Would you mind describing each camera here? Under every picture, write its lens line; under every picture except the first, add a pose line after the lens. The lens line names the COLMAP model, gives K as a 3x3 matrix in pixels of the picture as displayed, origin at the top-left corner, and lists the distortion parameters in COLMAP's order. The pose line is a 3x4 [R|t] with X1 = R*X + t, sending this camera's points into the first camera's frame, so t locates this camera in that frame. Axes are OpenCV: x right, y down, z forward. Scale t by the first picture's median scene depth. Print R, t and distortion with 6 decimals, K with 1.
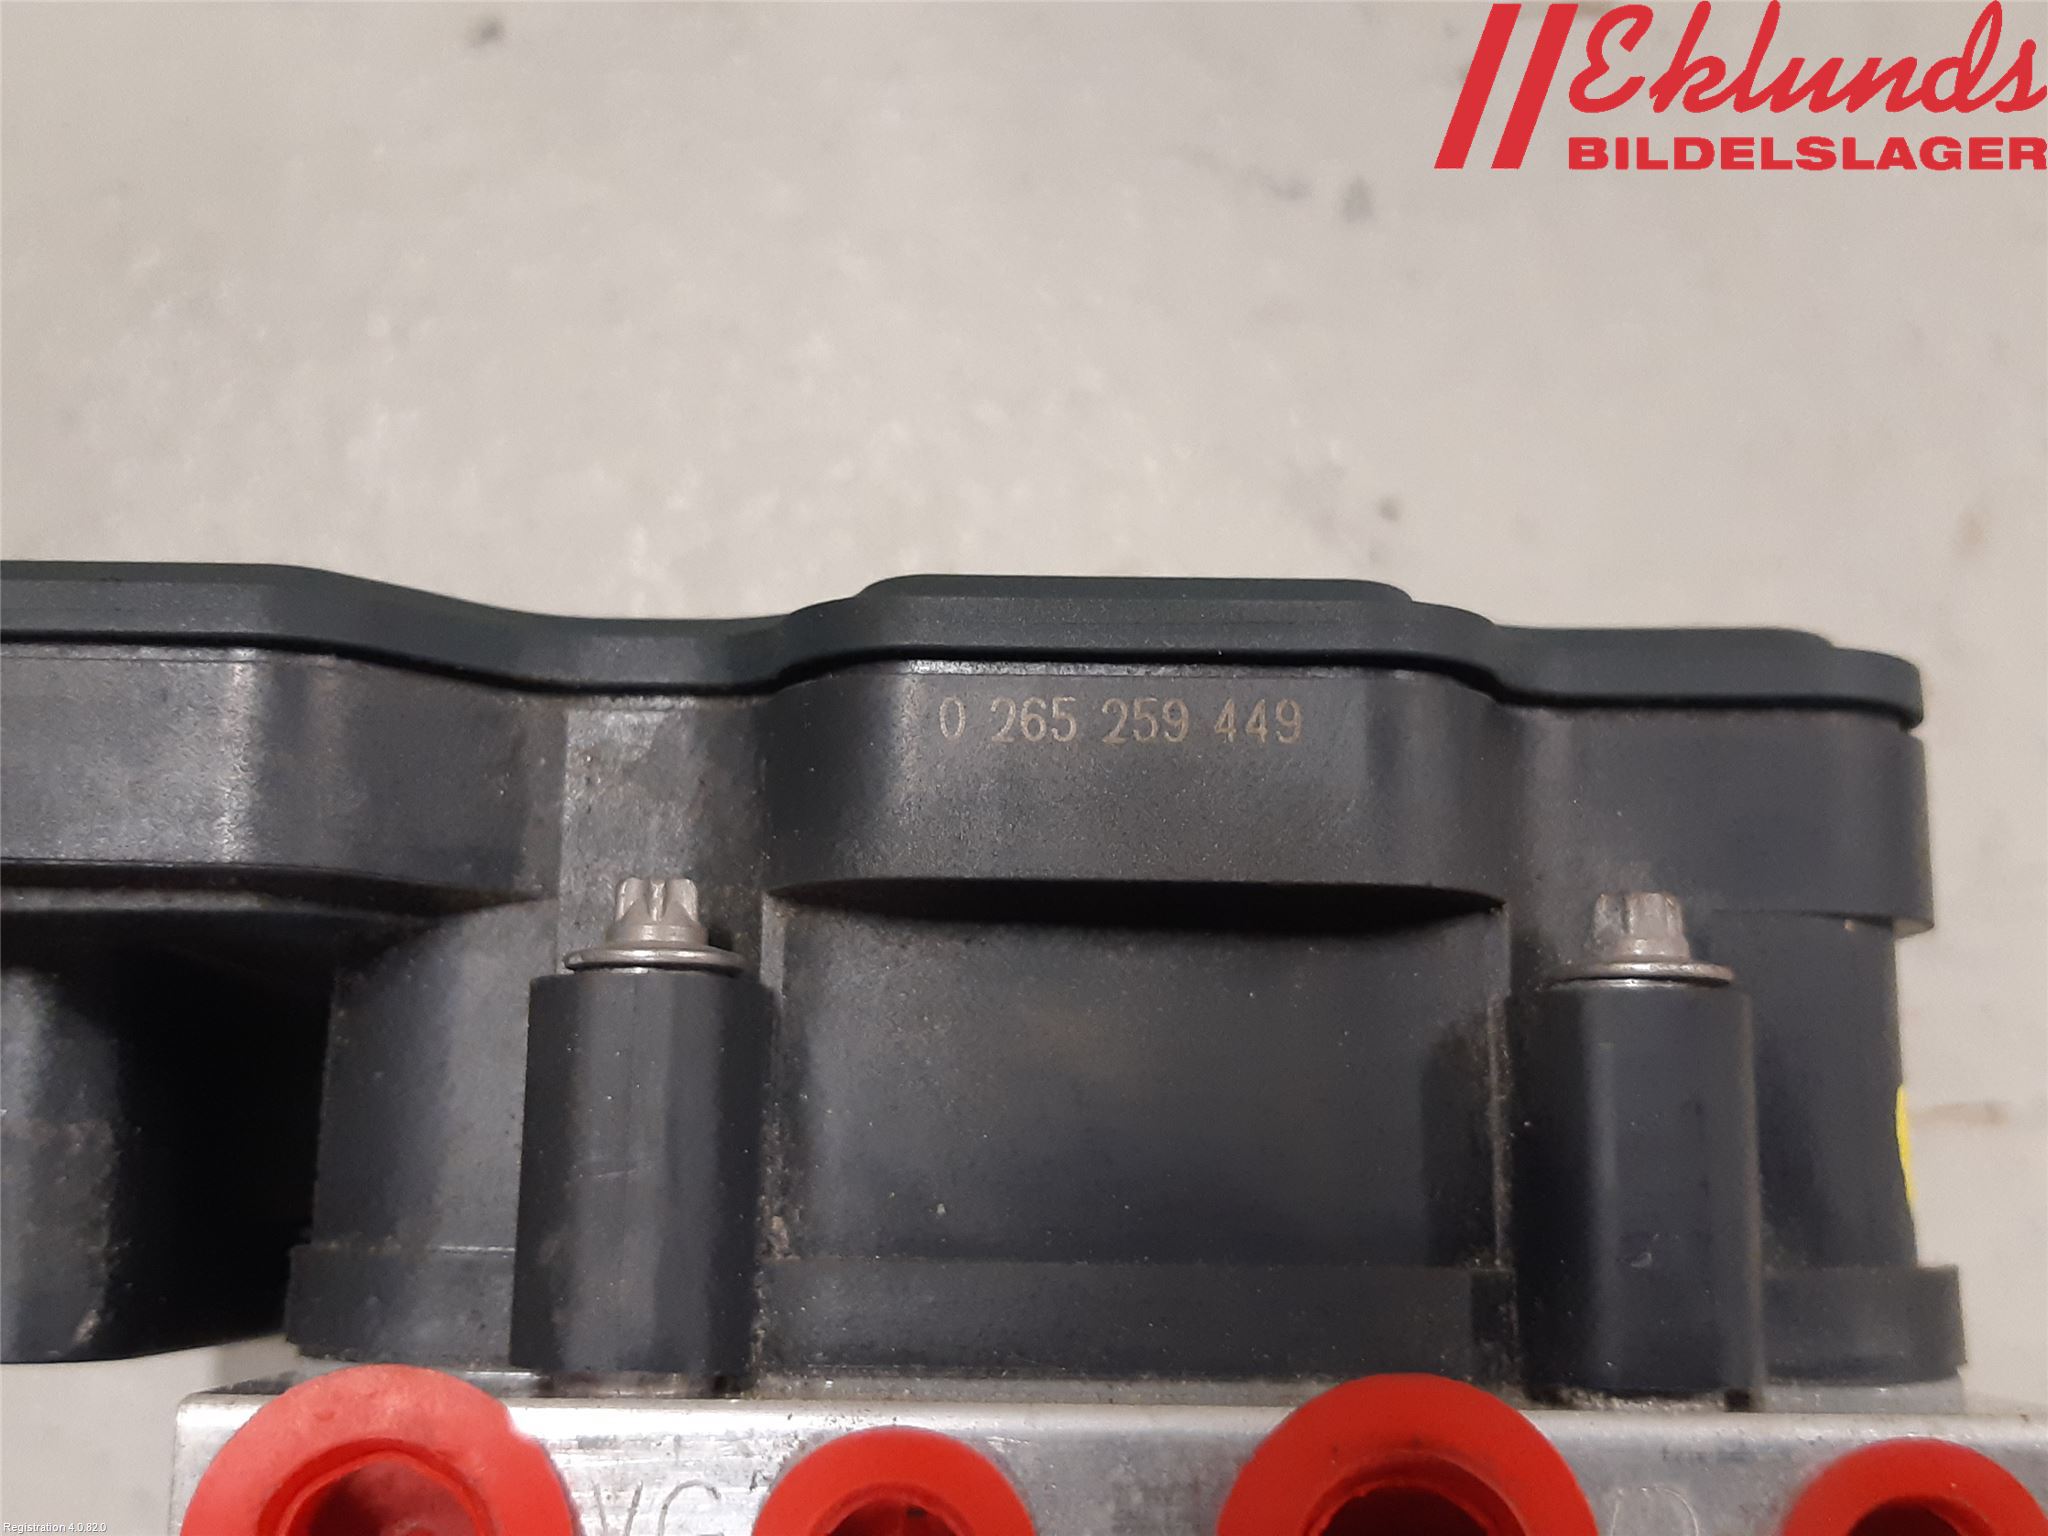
lens RADIAL K [[1557.5, 0, 1024.0], [0, 1557.5, 768.0], [0, 0, 1]] dist [0.001456, -0.003400]
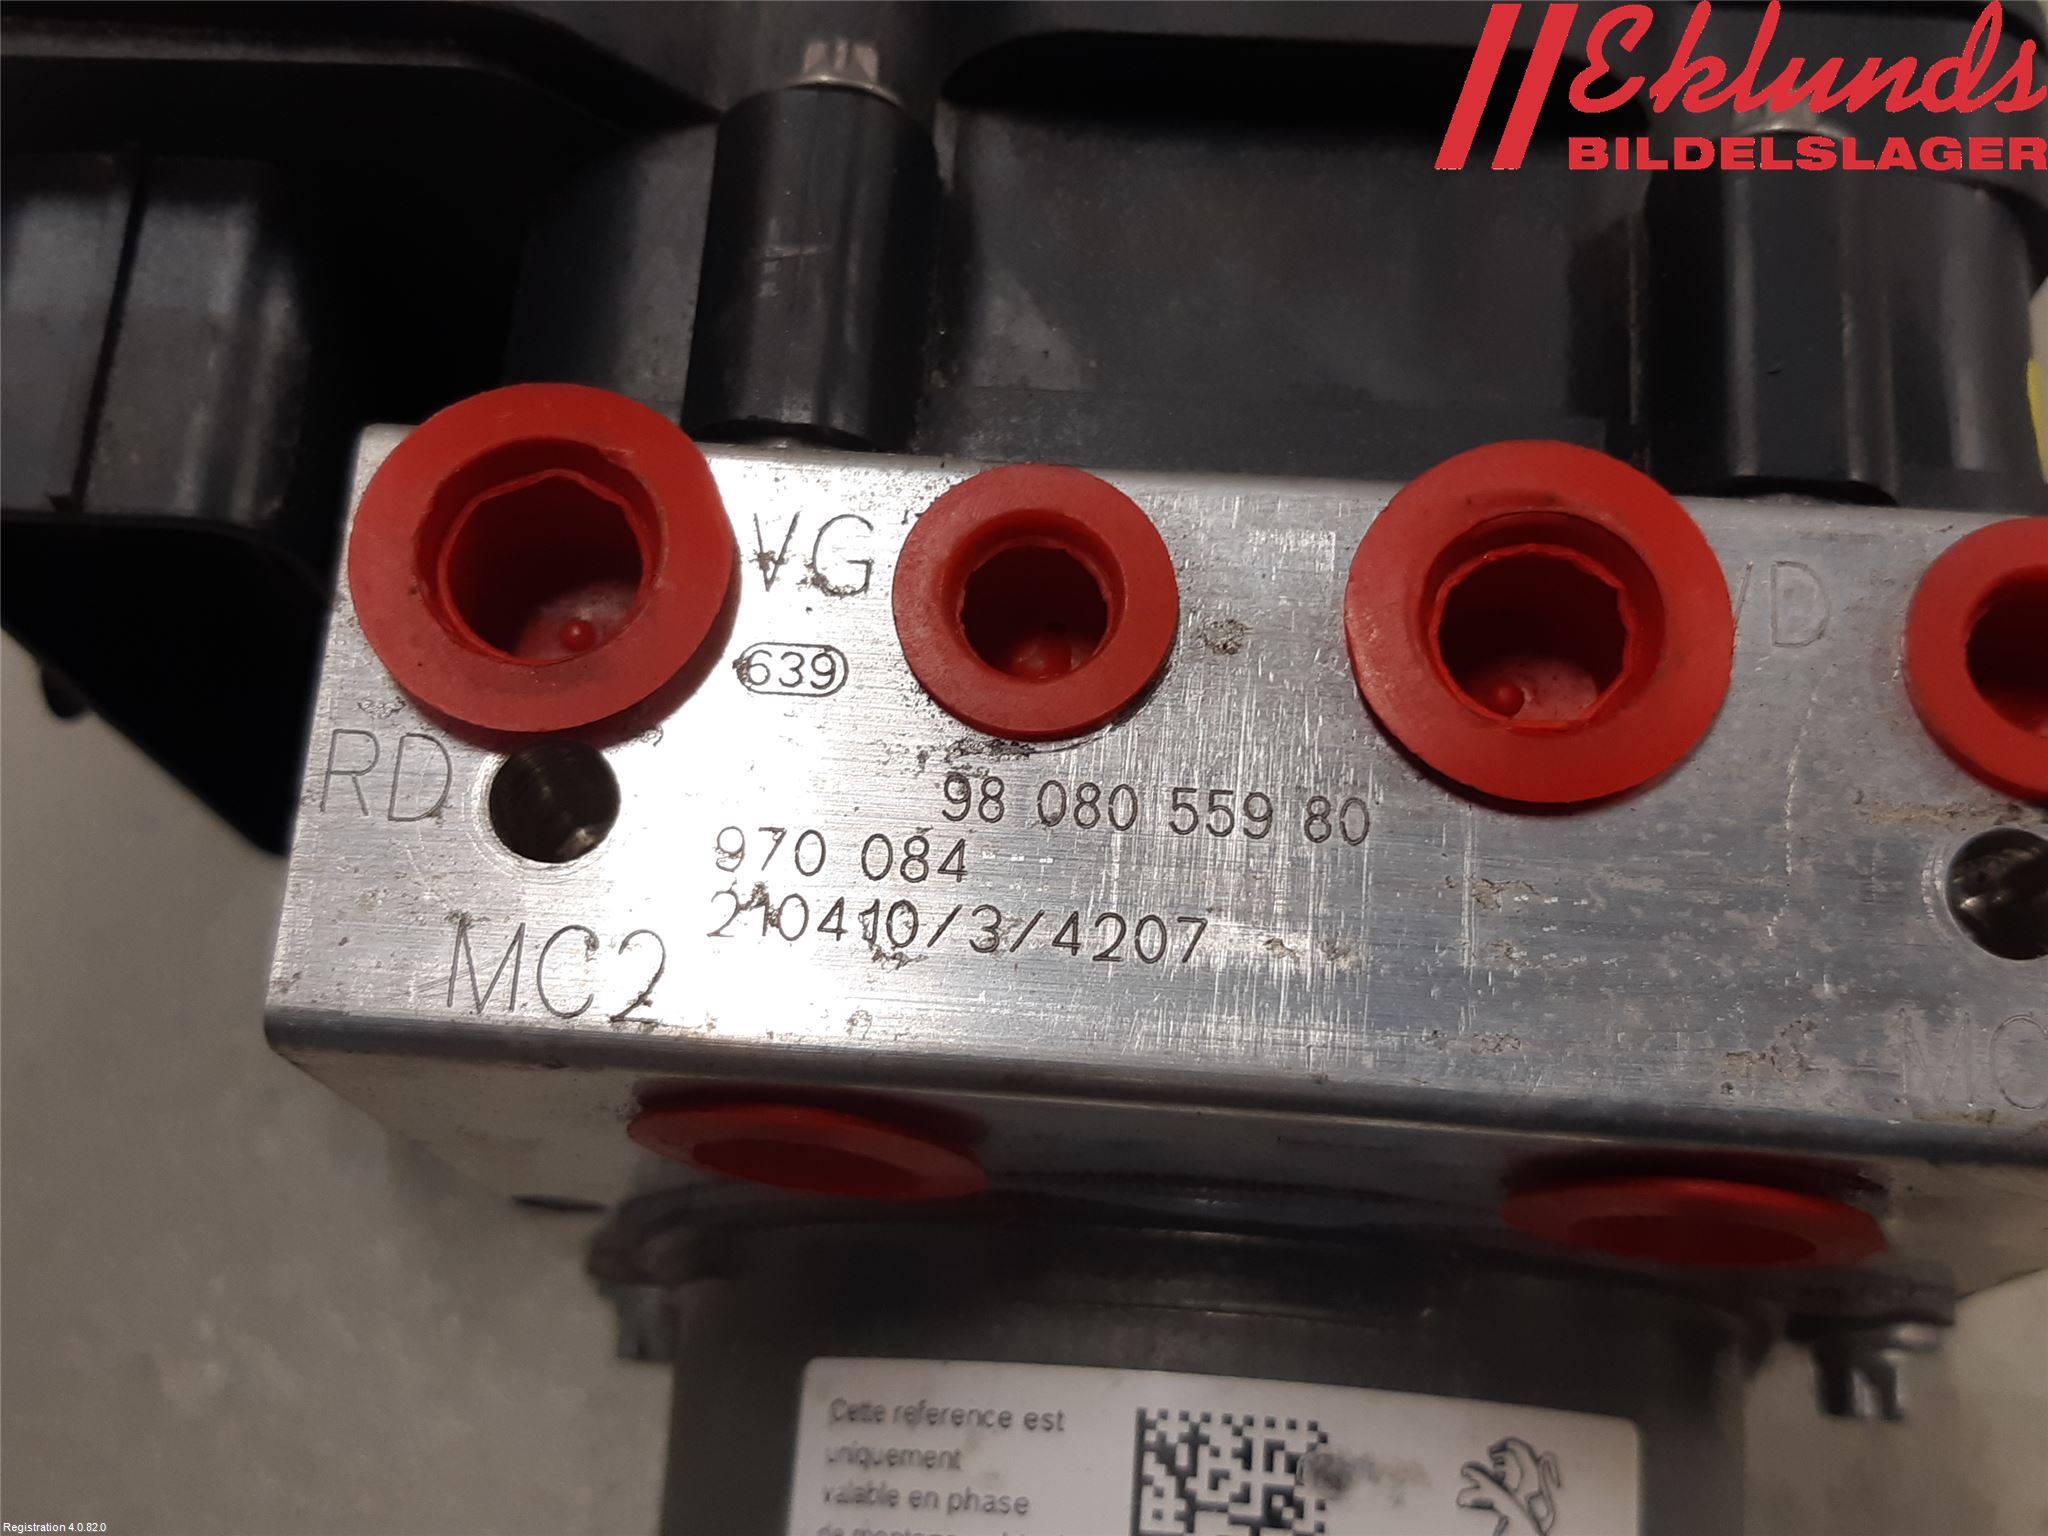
lens RADIAL K [[1557.5, 0, 1024.0], [0, 1557.5, 768.0], [0, 0, 1]] dist [0.001456, -0.003400]
pose [[0.997396, 0.059806, -0.040308, -0.038944], [-0.062321, 0.995981, -0.064323, 0.620676], [0.036299, 0.066667, 0.997115, -0.020126]]
